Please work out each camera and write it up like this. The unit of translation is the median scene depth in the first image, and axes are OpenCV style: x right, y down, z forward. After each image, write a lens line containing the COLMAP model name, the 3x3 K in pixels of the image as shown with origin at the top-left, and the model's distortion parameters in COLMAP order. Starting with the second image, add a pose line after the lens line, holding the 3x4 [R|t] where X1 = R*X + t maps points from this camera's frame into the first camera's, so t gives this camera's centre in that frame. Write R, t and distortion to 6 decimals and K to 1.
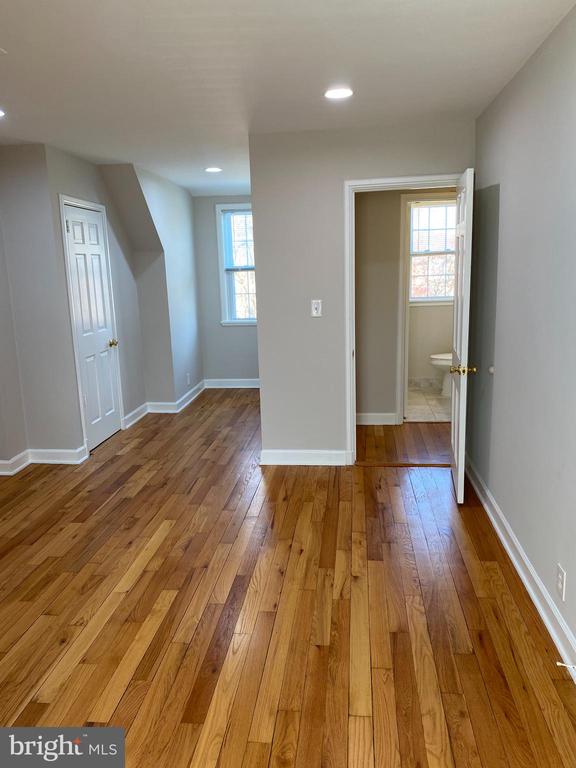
lens RADIAL K [[584.0, 0, 288.0], [0, 584.0, 384.0], [0, 0, 1]] dist [0.008731, -0.000230]
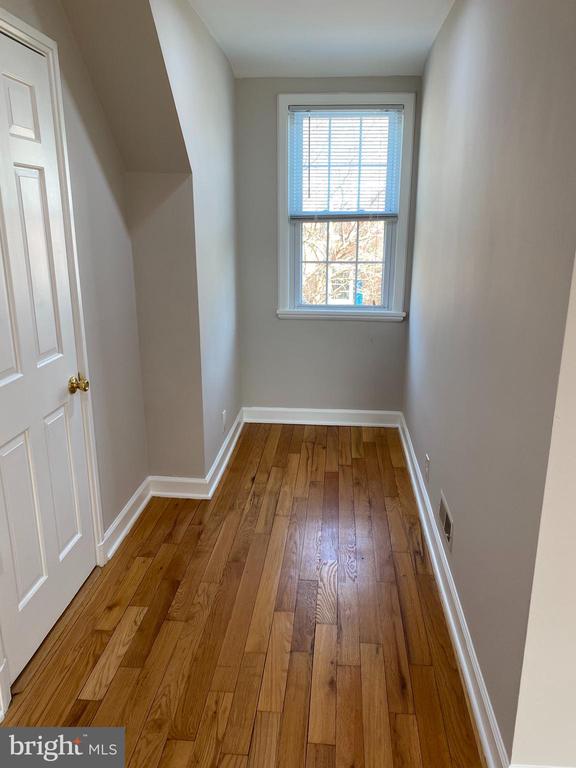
lens RADIAL K [[590.0, 0, 288.0], [0, 590.0, 384.0], [0, 0, 1]] dist [0.001963, 0.000288]
pose [[0.999455, 0.024143, 0.022517, -0.143012], [-0.025743, 0.996949, 0.073690, -0.096881], [-0.020669, -0.074229, 0.997027, 0.521502]]
